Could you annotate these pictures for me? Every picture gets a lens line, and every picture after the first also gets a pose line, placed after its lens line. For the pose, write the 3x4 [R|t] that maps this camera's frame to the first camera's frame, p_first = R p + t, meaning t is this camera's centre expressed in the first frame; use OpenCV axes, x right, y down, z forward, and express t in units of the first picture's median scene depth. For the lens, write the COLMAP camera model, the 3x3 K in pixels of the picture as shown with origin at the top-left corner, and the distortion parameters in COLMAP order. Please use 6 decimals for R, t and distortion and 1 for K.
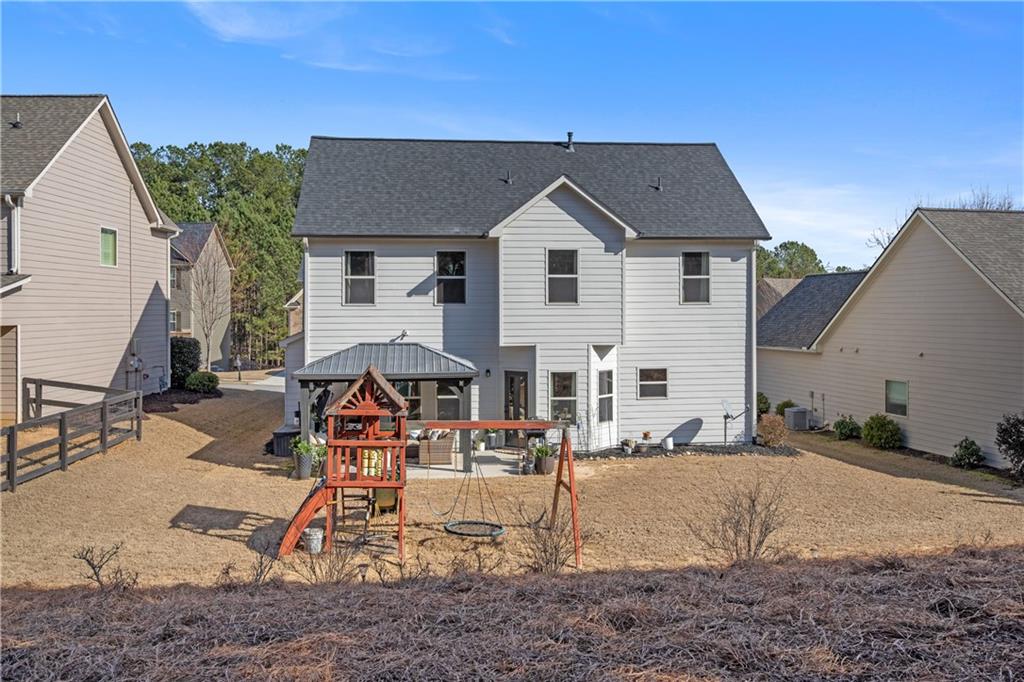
lens RADIAL K [[865.2, 0, 512.2], [0, 865.2, 336.6], [0, 0, 1]] dist [-0.016299, -0.002848]
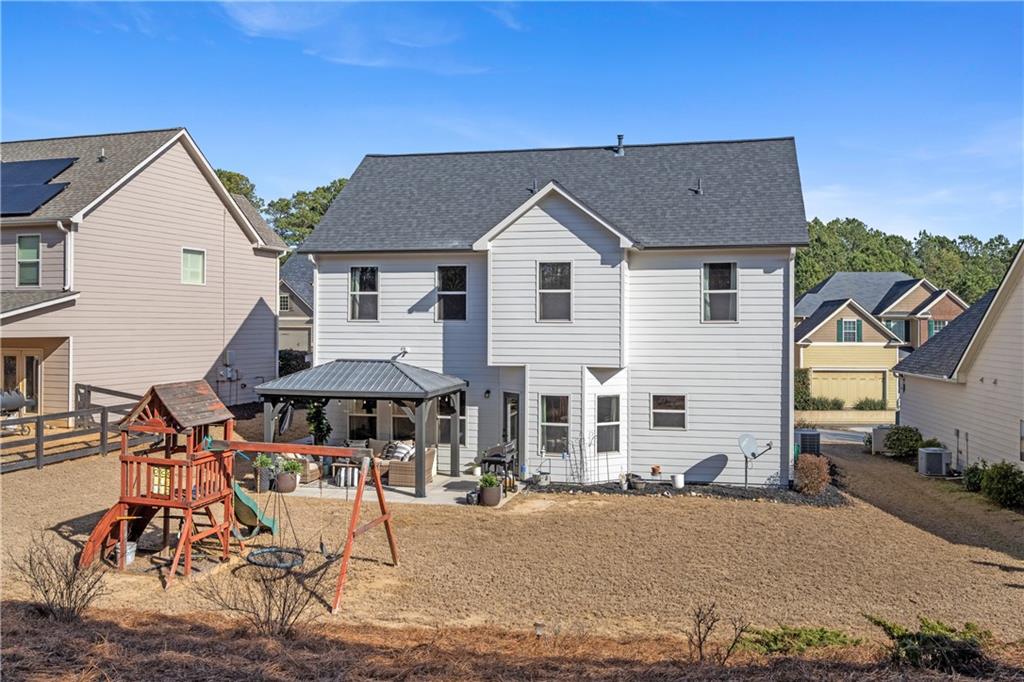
lens RADIAL K [[865.2, 0, 512.3], [0, 865.2, 339.6], [0, 0, 1]] dist [-0.016299, -0.002848]
pose [[0.945286, 0.013915, -0.325945, 0.306531], [-0.019159, 0.999733, -0.012883, -0.005542], [0.325679, 0.018423, 0.945301, 0.114531]]
